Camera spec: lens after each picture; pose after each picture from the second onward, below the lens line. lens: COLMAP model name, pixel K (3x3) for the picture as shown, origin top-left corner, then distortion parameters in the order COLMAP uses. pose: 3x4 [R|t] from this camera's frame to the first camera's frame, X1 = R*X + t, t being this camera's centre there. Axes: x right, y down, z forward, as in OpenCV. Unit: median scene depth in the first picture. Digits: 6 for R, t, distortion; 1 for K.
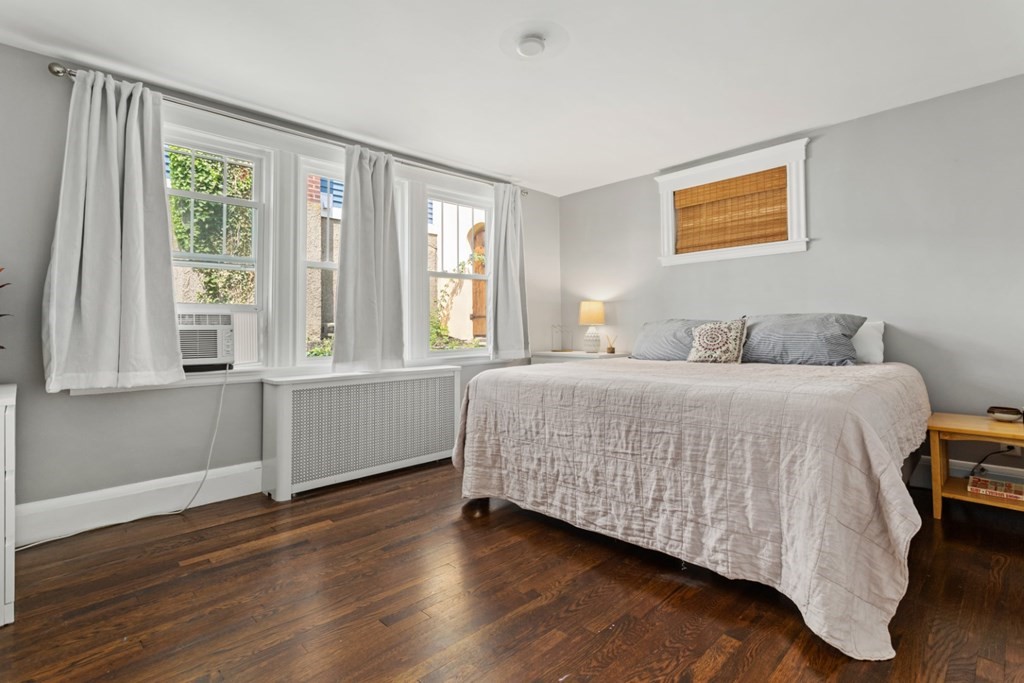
lens RADIAL K [[486.2, 0, 515.0], [0, 486.2, 327.0], [0, 0, 1]] dist [0.000883, 0.000188]
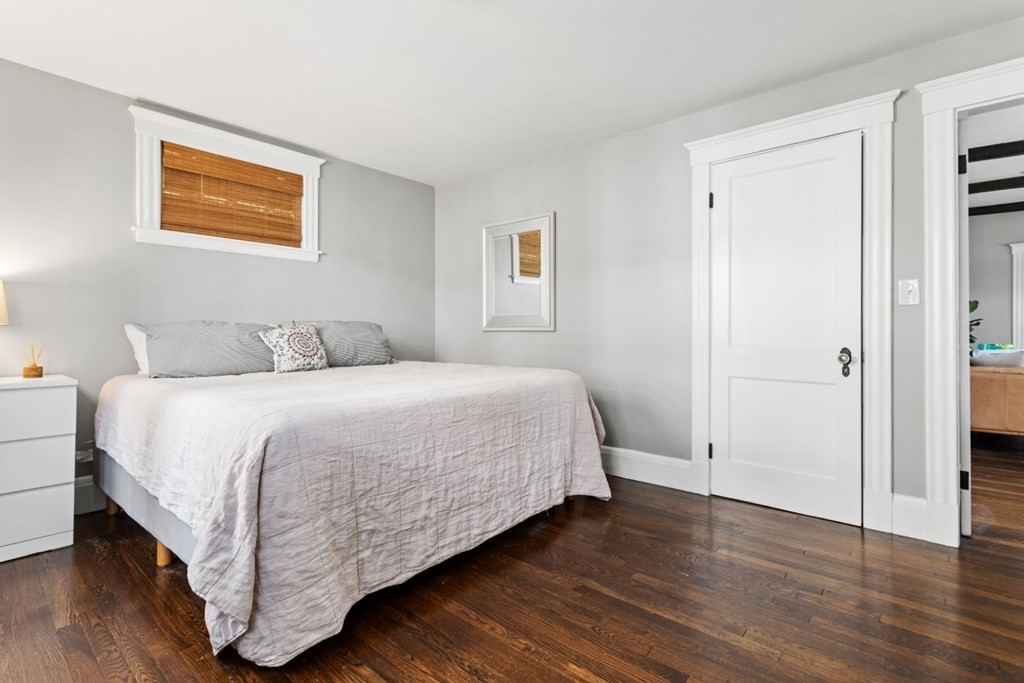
lens RADIAL K [[488.5, 0, 512.0], [0, 488.5, 341.5], [0, 0, 1]] dist [-0.000506, -0.000095]
pose [[-0.093018, -0.007277, 0.995638, -0.798090], [-0.005480, 0.999962, 0.006796, 0.014195], [-0.995649, -0.004824, -0.093054, 1.017923]]
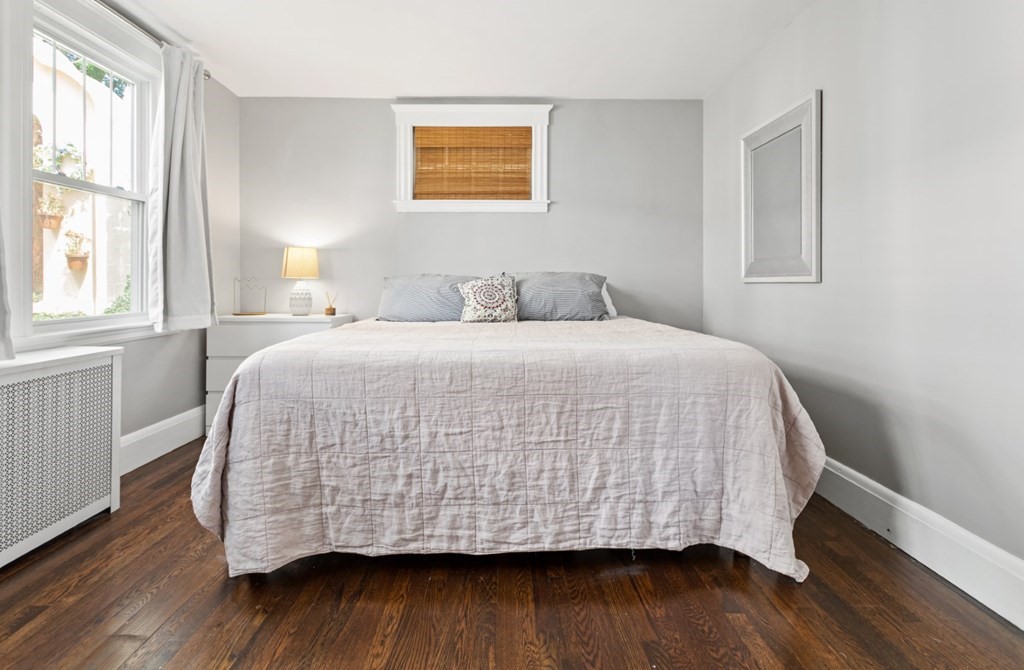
lens RADIAL K [[509.1, 0, 505.9], [0, 509.1, 296.7], [0, 0, 1]] dist [-0.003493, -0.000188]
pose [[0.691066, -0.004257, 0.722779, -0.396719], [-0.014495, 0.999700, 0.019748, 0.008046], [-0.722646, -0.024124, 0.690797, 0.453257]]
